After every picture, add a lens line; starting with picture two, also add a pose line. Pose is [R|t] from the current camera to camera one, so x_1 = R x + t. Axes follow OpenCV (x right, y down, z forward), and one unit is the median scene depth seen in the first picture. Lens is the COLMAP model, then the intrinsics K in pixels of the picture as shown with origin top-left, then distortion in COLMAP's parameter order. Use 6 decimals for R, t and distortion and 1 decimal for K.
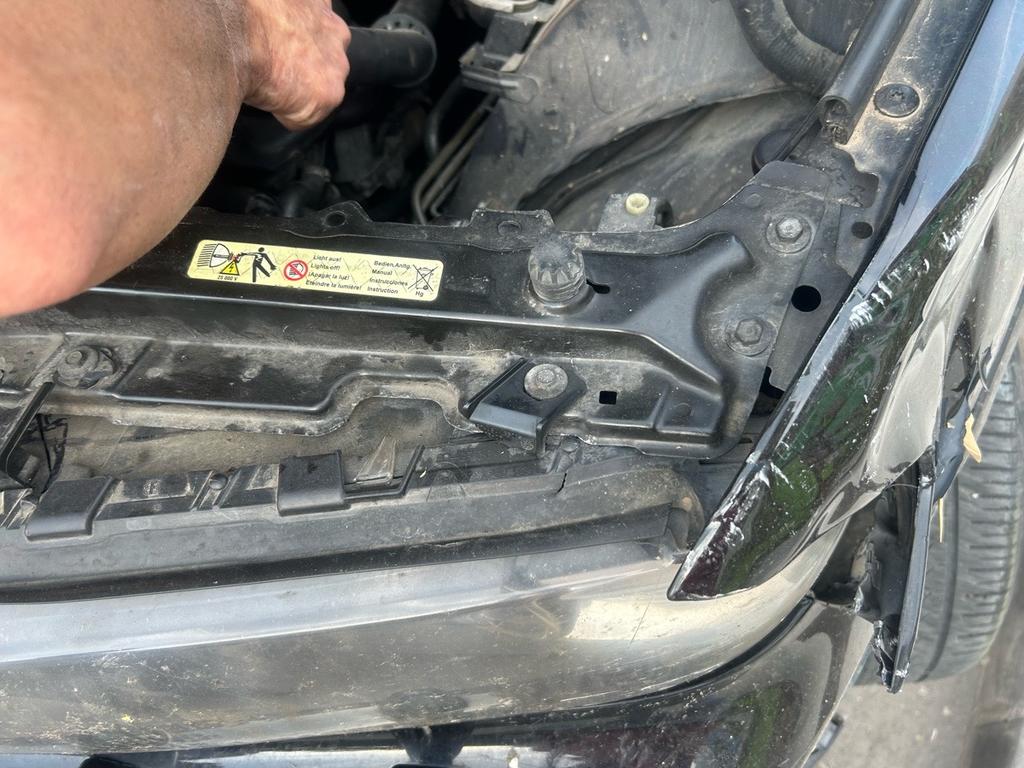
lens RADIAL K [[769.4, 0, 492.8], [0, 769.4, 388.4], [0, 0, 1]] dist [0.048305, -0.067957]
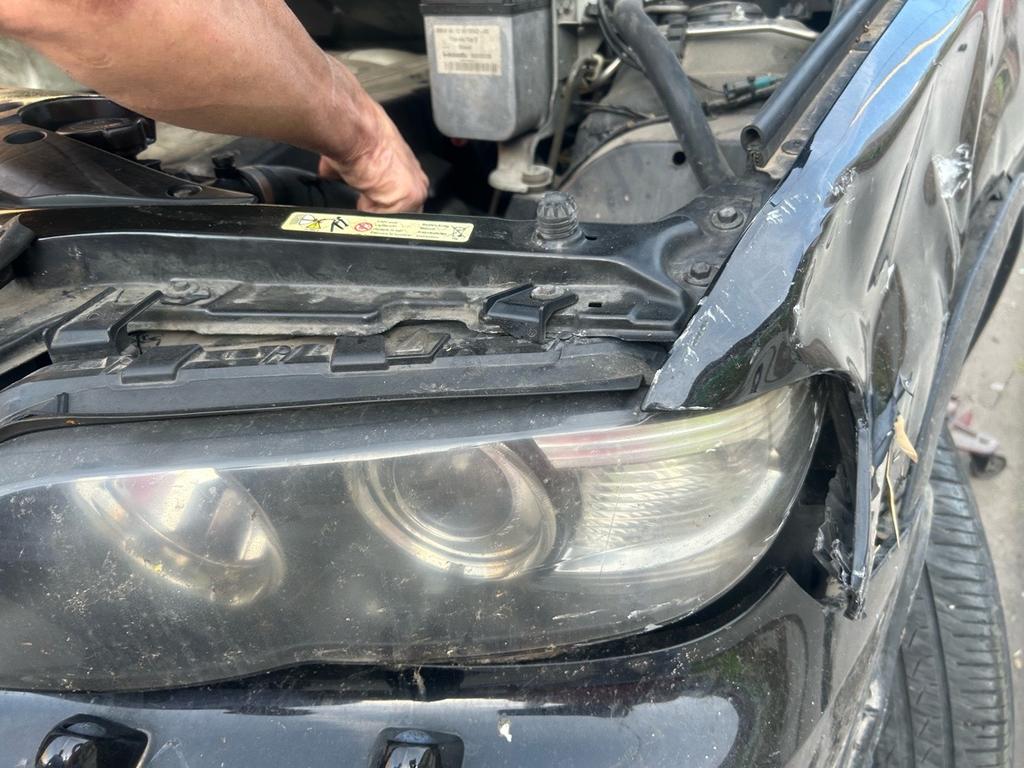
lens RADIAL K [[769.4, 0, 502.4], [0, 769.4, 399.7], [0, 0, 1]] dist [0.048305, -0.067957]
pose [[0.998628, 0.052348, 0.001131, 0.000404], [-0.047679, 0.918056, -0.393574, 0.633549], [-0.021641, 0.392980, 0.919292, -0.118233]]
